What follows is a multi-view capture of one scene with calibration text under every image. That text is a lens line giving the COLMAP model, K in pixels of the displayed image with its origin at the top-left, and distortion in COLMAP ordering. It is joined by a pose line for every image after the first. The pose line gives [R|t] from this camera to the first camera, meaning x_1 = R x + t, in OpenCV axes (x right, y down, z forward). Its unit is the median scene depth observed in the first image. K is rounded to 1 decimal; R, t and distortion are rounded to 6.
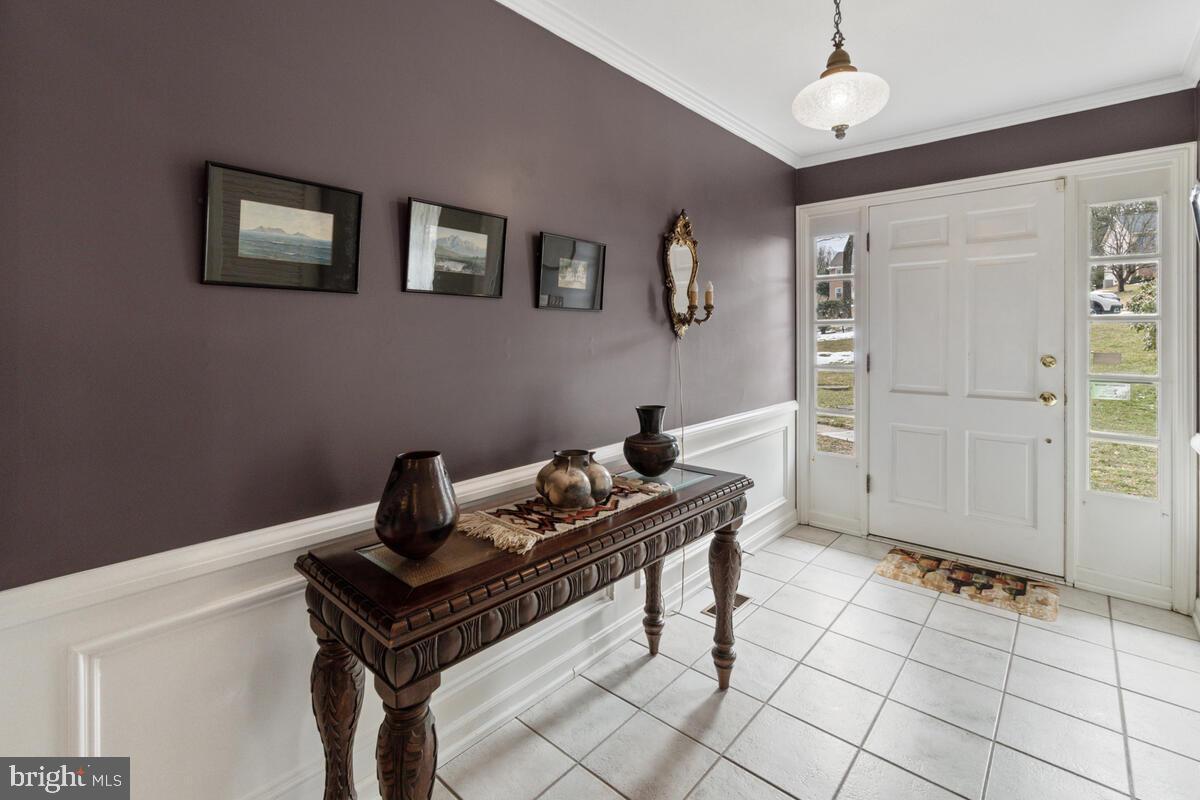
lens RADIAL K [[547.4, 0, 590.8], [0, 547.4, 336.3], [0, 0, 1]] dist [0.000273, 0.000112]
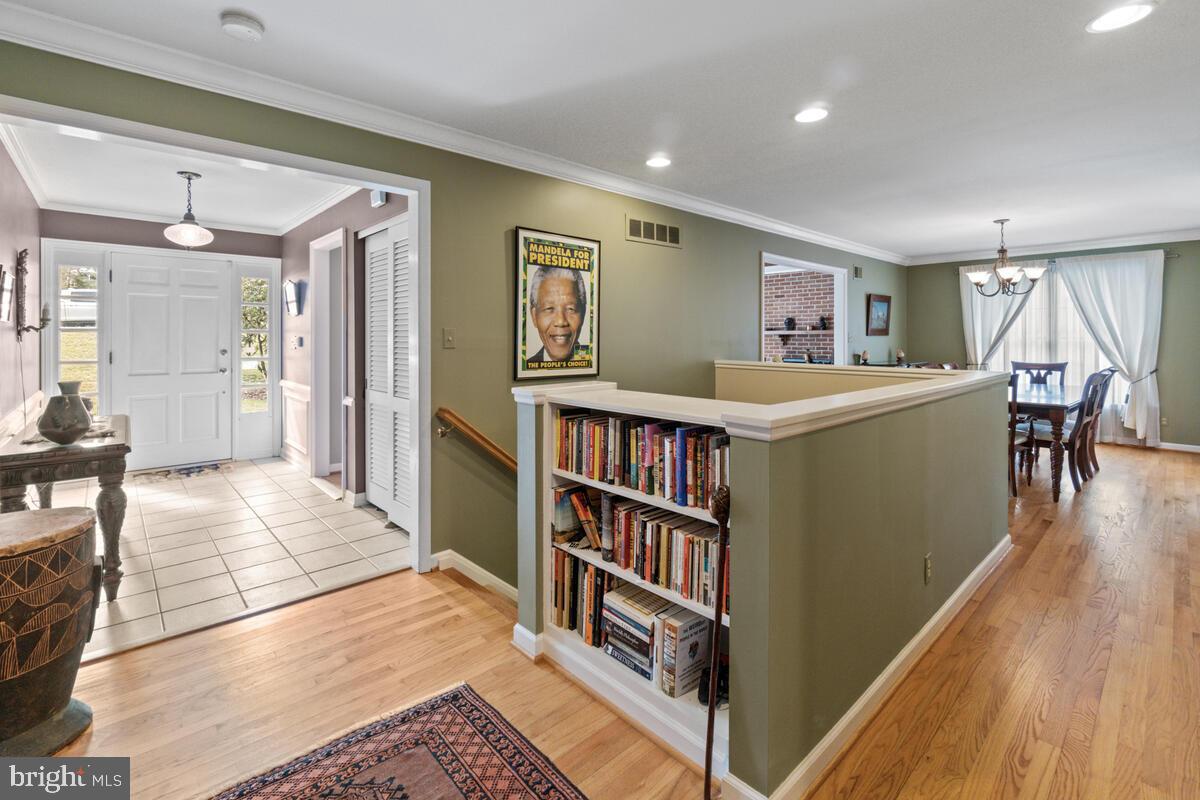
lens RADIAL K [[547.4, 0, 590.8], [0, 547.4, 336.3], [0, 0, 1]] dist [0.000273, 0.000112]
pose [[0.119688, 0.005315, 0.992797, -0.969468], [-0.006056, 0.999971, -0.004624, -0.011727], [-0.992793, -0.005459, 0.119717, -0.553283]]
